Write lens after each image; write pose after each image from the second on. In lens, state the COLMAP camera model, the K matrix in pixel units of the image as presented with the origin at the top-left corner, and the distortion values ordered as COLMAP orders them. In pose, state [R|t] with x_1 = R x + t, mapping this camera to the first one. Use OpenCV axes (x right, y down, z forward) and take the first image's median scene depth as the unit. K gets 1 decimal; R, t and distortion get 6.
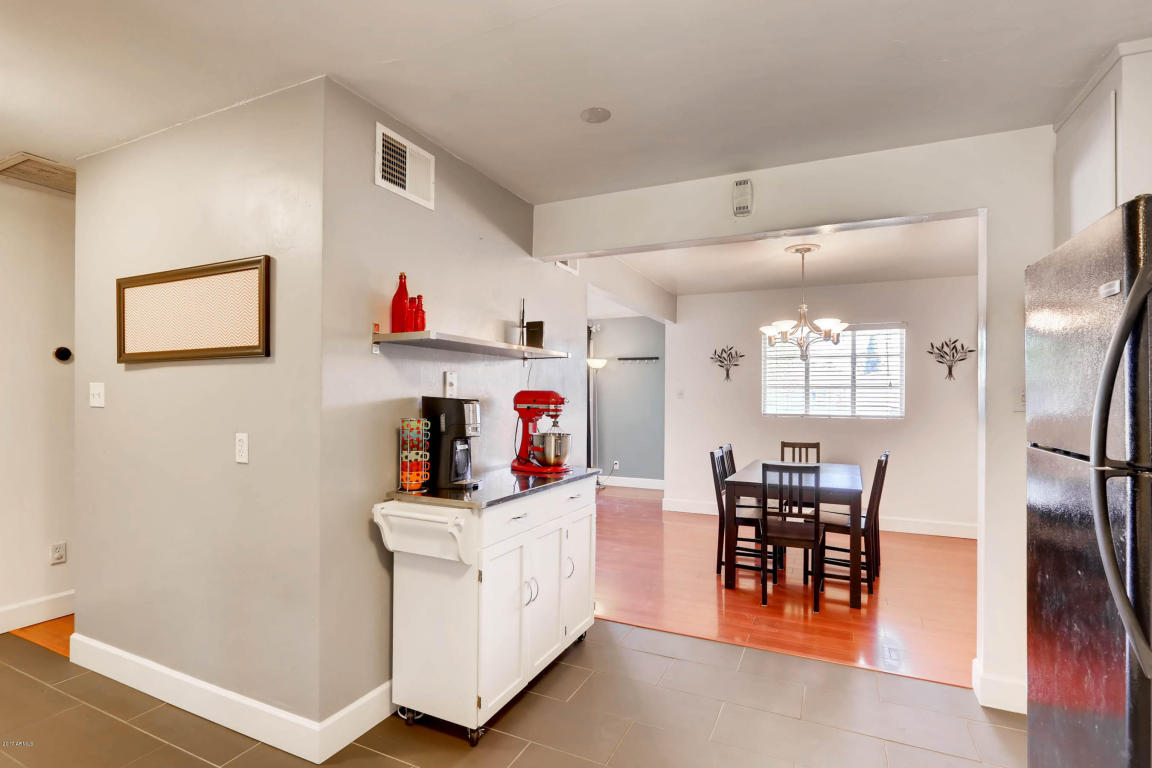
lens RADIAL K [[554.4, 0, 577.9], [0, 554.4, 390.2], [0, 0, 1]] dist [-0.013317, 0.001886]
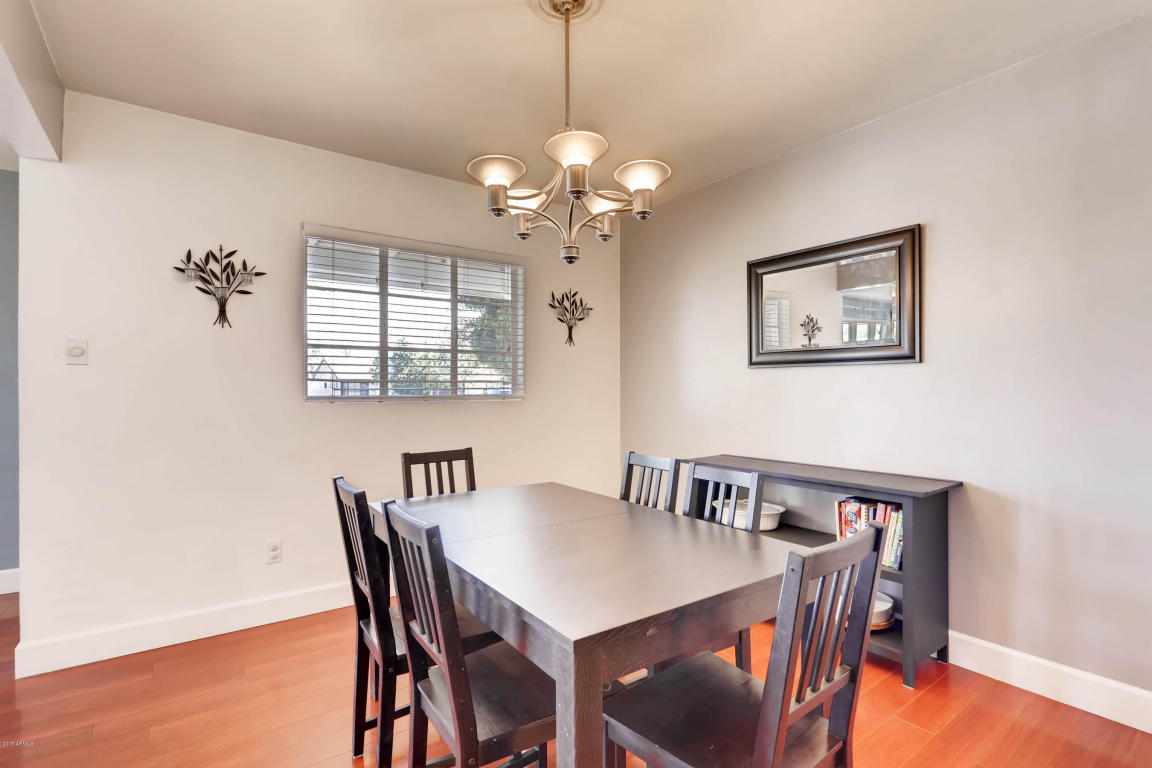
lens RADIAL K [[554.4, 0, 575.6], [0, 554.4, 388.1], [0, 0, 1]] dist [-0.013317, 0.001886]
pose [[0.473349, -0.008402, 0.880835, 0.019637], [-0.005515, 0.999907, 0.012502, 0.029170], [-0.880858, -0.010776, 0.473259, 0.631721]]
